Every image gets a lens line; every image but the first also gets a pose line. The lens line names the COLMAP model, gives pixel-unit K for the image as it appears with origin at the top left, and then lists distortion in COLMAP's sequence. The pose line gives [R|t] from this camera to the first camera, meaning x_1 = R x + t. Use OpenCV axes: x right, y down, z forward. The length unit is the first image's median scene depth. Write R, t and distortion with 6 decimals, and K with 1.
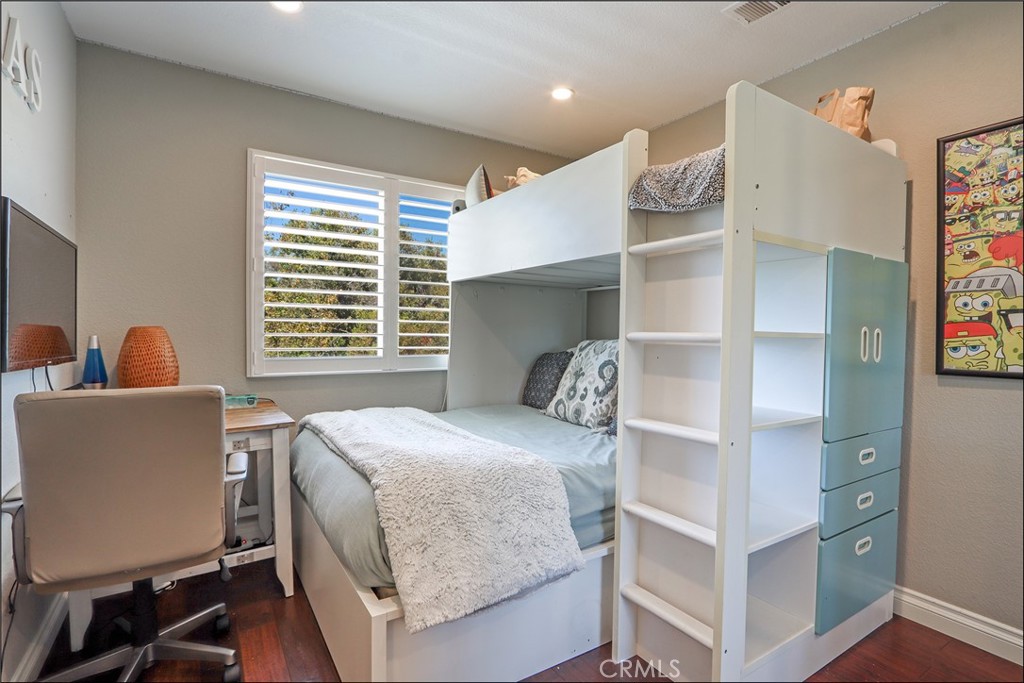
lens RADIAL K [[502.2, 0, 507.8], [0, 502.2, 339.1], [0, 0, 1]] dist [-0.014059, 0.000929]
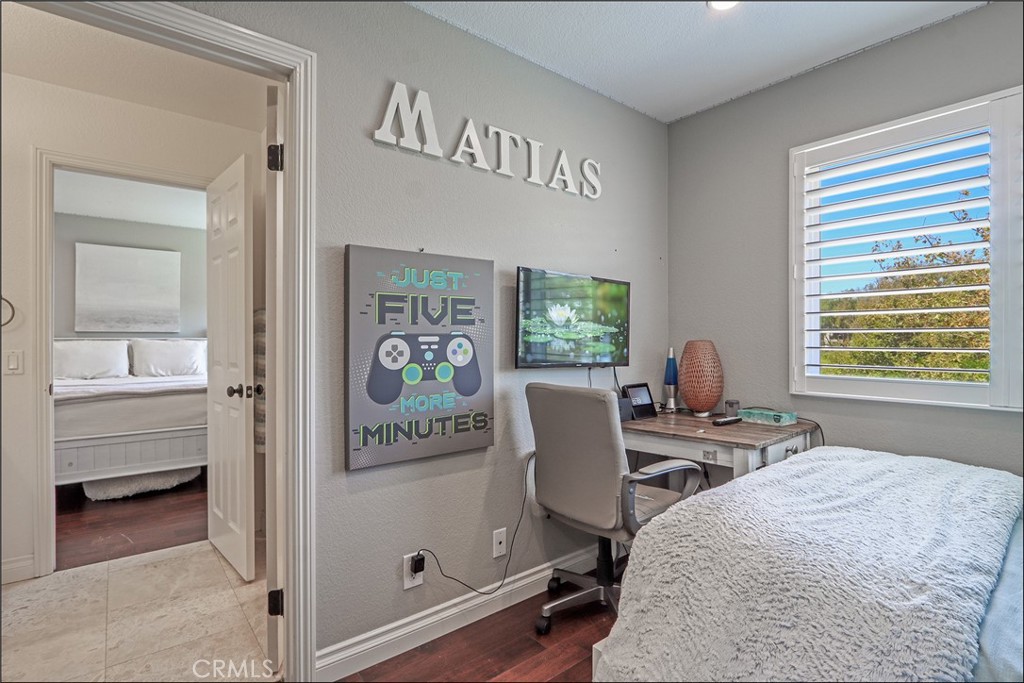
lens RADIAL K [[491.7, 0, 509.5], [0, 491.7, 340.5], [0, 0, 1]] dist [-0.018372, 0.000469]
pose [[0.125321, -0.009916, -0.992067, 0.368404], [-0.017754, 0.999768, -0.012235, -0.002742], [0.991957, 0.019147, 0.125115, 0.426152]]
